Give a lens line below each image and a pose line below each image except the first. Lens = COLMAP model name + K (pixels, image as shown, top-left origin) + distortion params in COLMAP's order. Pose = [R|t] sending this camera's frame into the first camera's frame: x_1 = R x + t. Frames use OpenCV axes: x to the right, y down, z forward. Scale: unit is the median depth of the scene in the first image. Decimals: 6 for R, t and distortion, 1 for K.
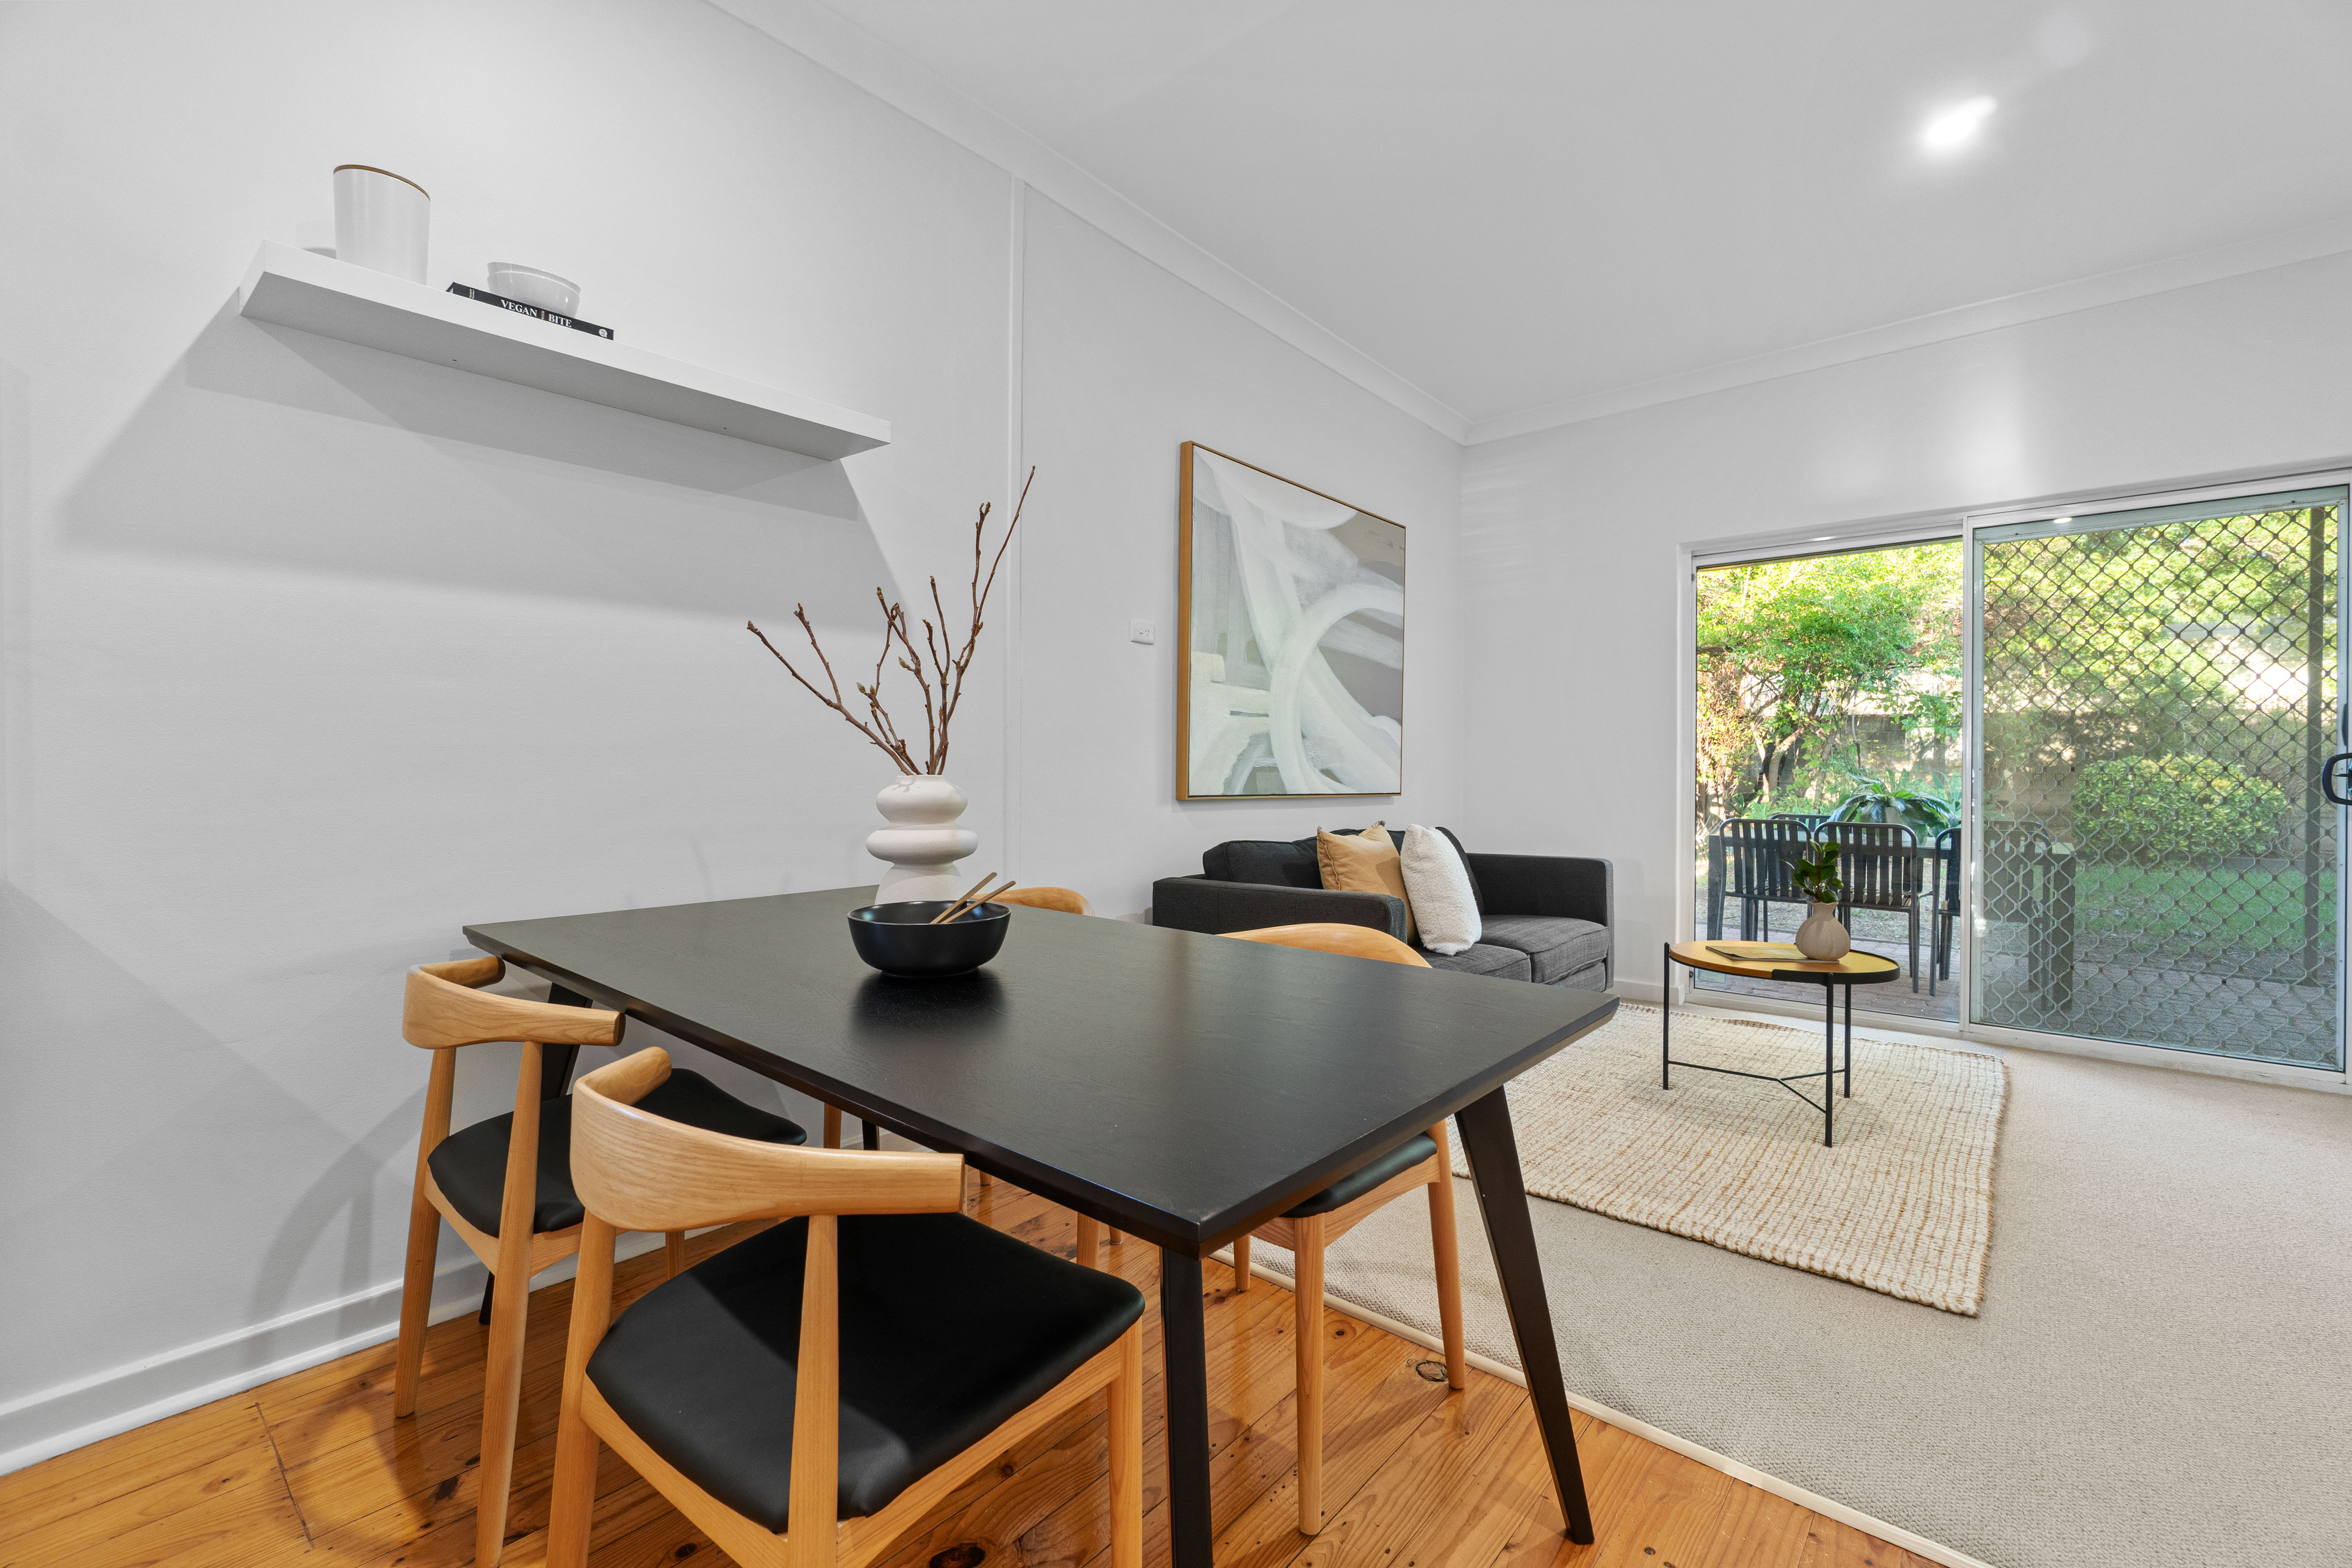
lens RADIAL K [[1006.3, 0, 1171.4], [0, 1006.3, 772.1], [0, 0, 1]] dist [-0.000077, 0.003424]
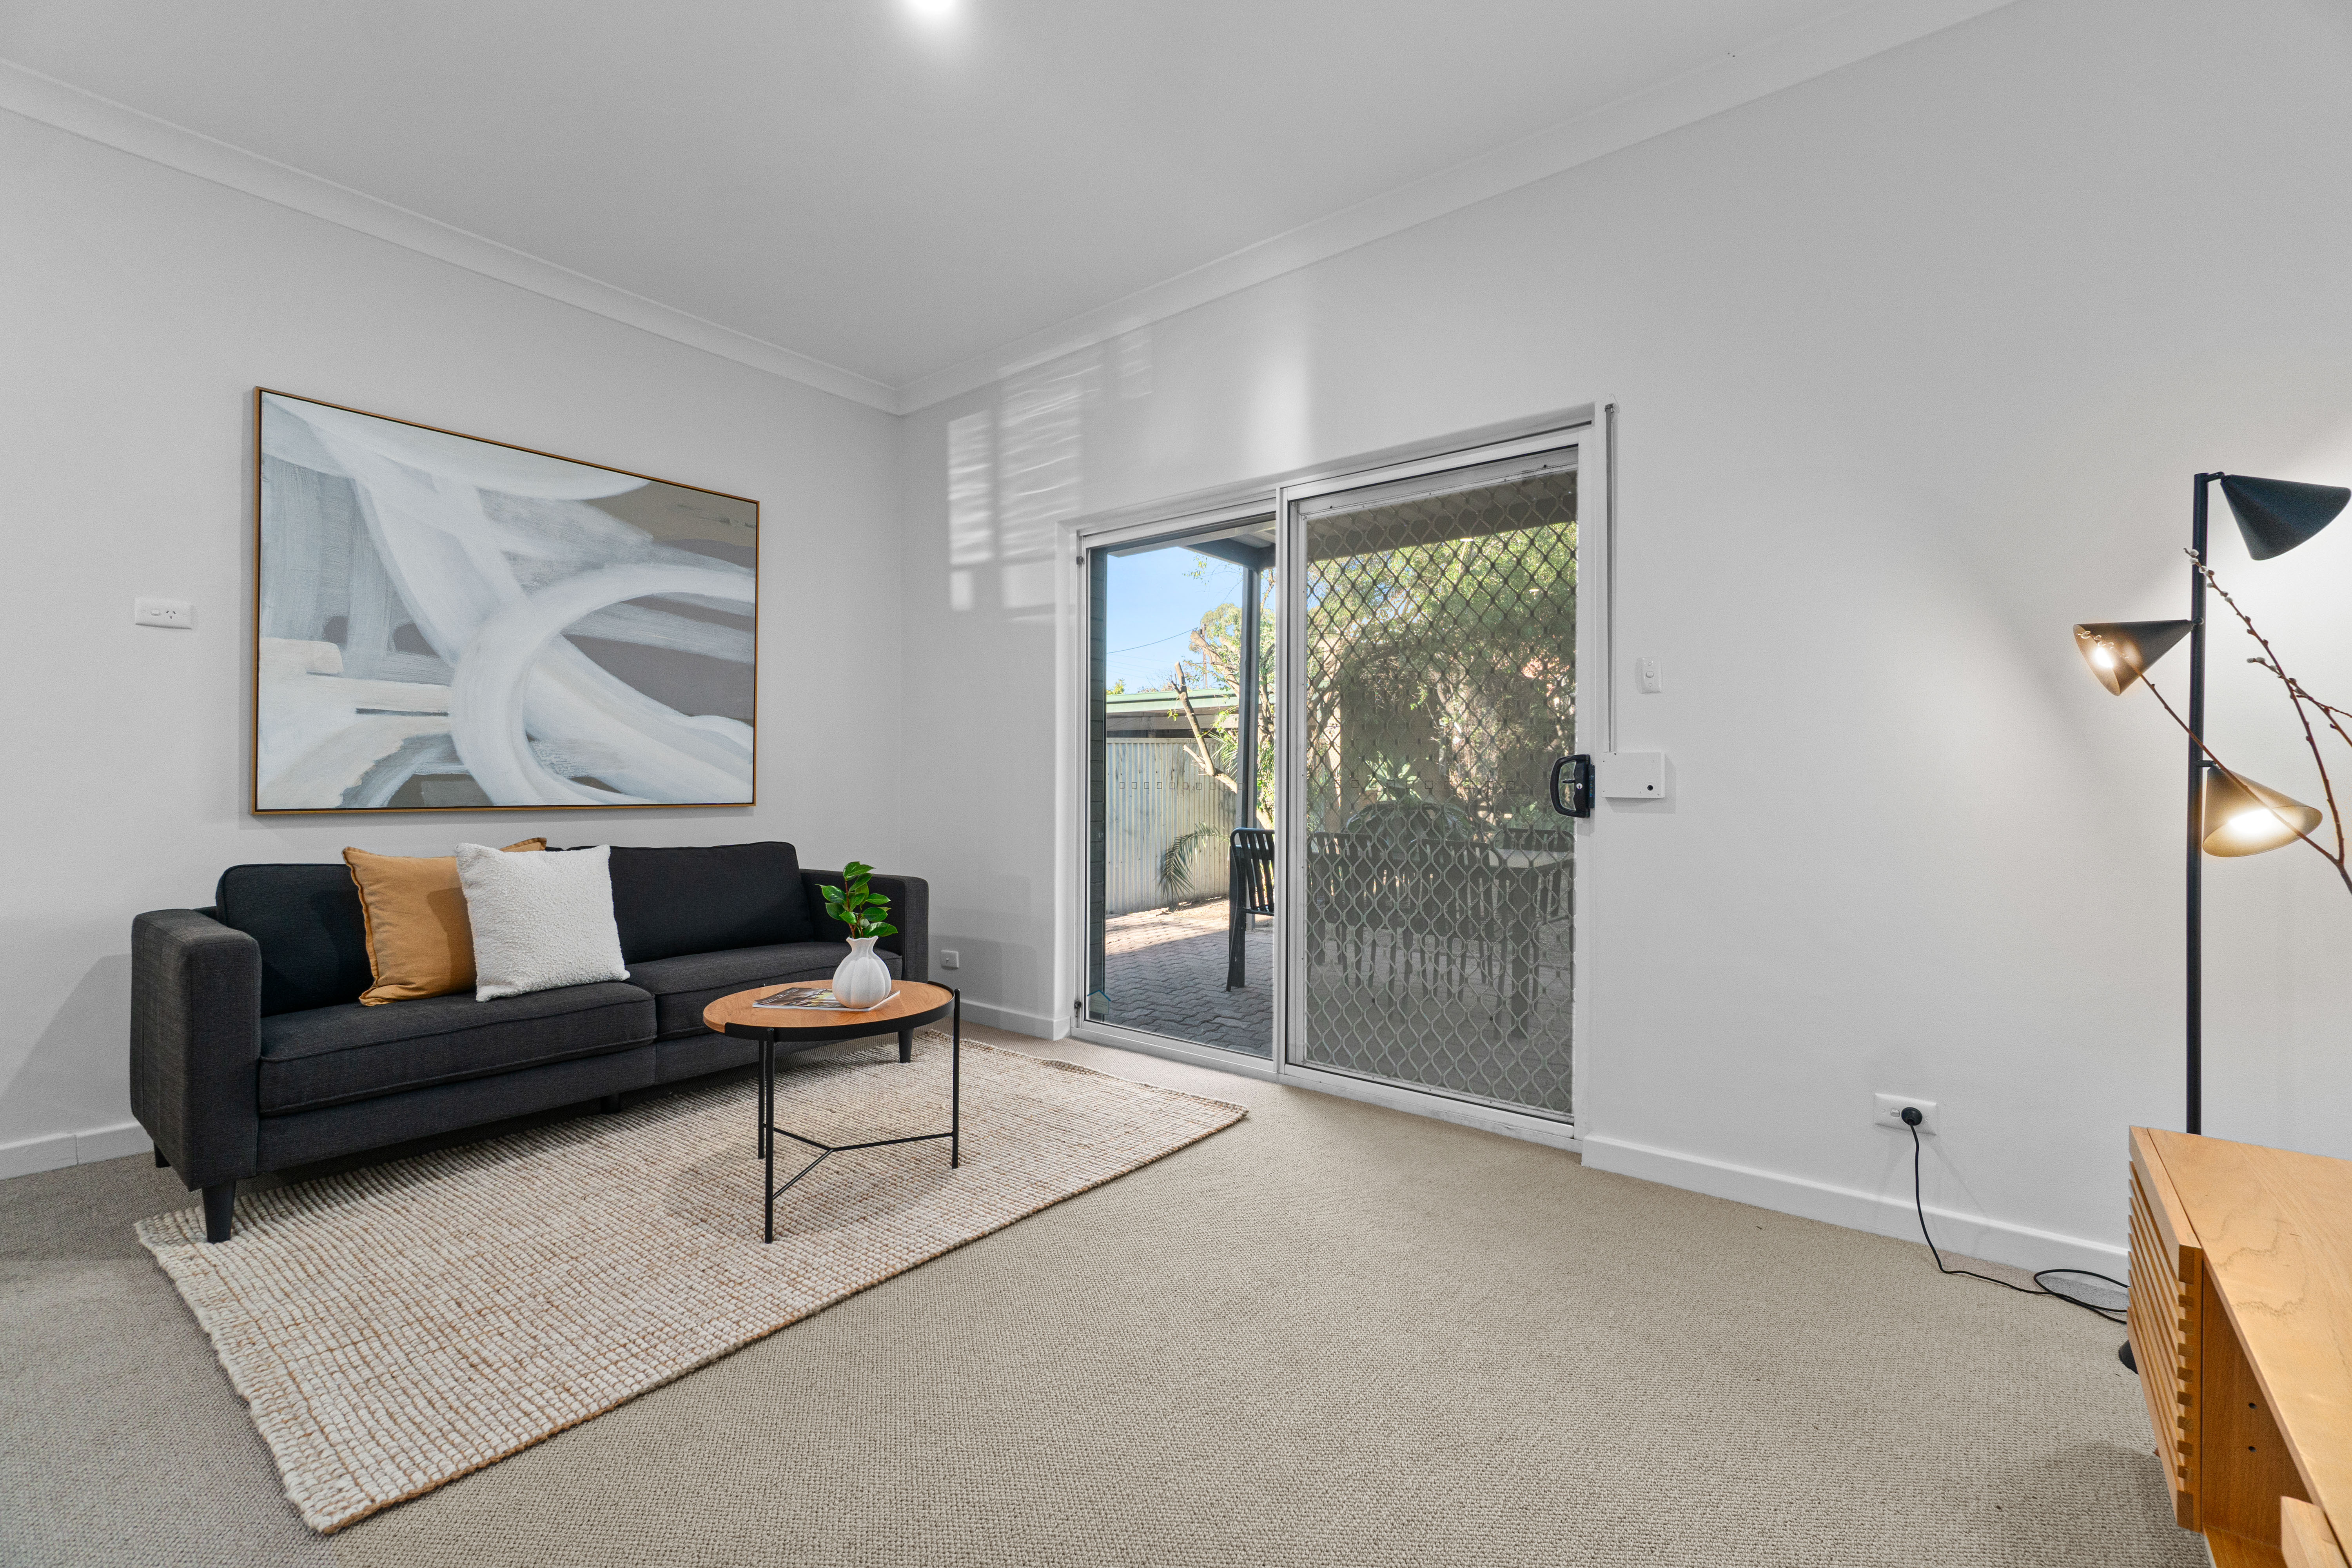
lens RADIAL K [[1006.3, 0, 1171.4], [0, 1006.3, 772.1], [0, 0, 1]] dist [-0.000077, 0.003424]
pose [[0.999647, -0.003250, 0.026372, 0.677847], [0.003338, 0.999989, -0.003306, -0.002219], [-0.026361, 0.003393, 0.999647, 0.126016]]
